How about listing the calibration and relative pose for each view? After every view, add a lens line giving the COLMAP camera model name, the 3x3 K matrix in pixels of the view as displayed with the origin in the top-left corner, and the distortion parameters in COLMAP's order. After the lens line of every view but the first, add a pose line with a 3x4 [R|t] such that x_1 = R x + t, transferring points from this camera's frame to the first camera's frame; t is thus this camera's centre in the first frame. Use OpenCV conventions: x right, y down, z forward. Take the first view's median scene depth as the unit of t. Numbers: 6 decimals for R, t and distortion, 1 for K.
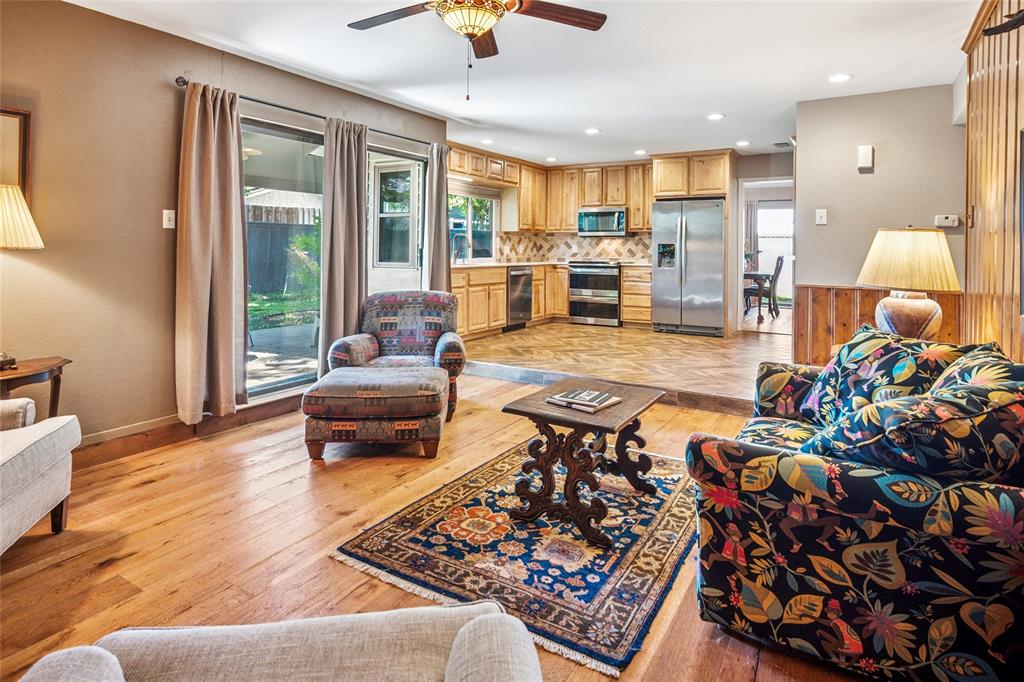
lens RADIAL K [[537.1, 0, 513.4], [0, 537.1, 244.4], [0, 0, 1]] dist [-0.001203, 0.000526]
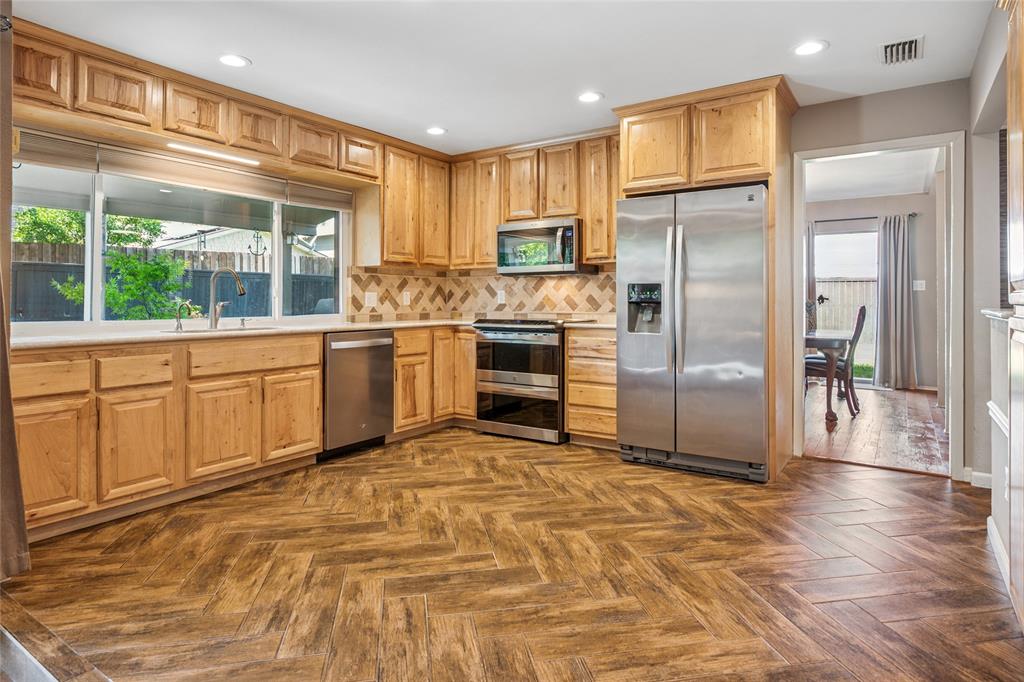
lens RADIAL K [[566.4, 0, 502.0], [0, 566.4, 297.3], [0, 0, 1]] dist [0.000308, 0.002108]
pose [[0.998520, -0.009504, -0.053555, 0.163801], [0.009694, 0.999948, 0.003291, 0.007250], [0.053521, -0.003805, 0.998559, 0.428607]]
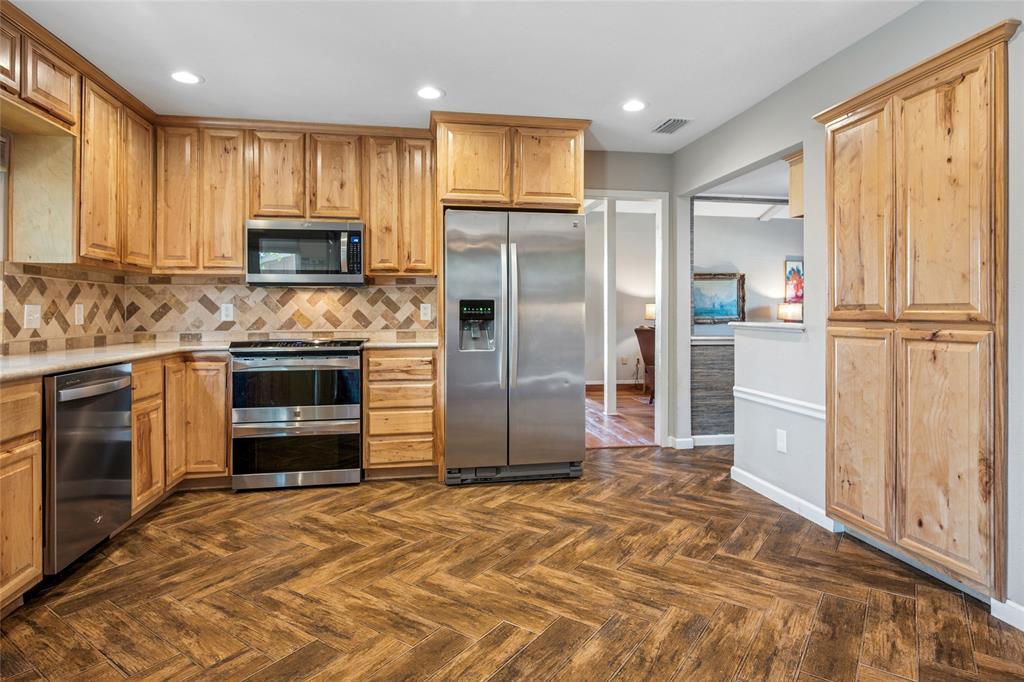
lens RADIAL K [[566.4, 0, 509.2], [0, 566.4, 311.3], [0, 0, 1]] dist [0.000308, 0.002108]
pose [[0.757076, -0.008736, 0.653268, -0.018943], [0.003379, 0.999950, 0.009456, 0.003998], [-0.653318, -0.004952, 0.757068, 0.536621]]
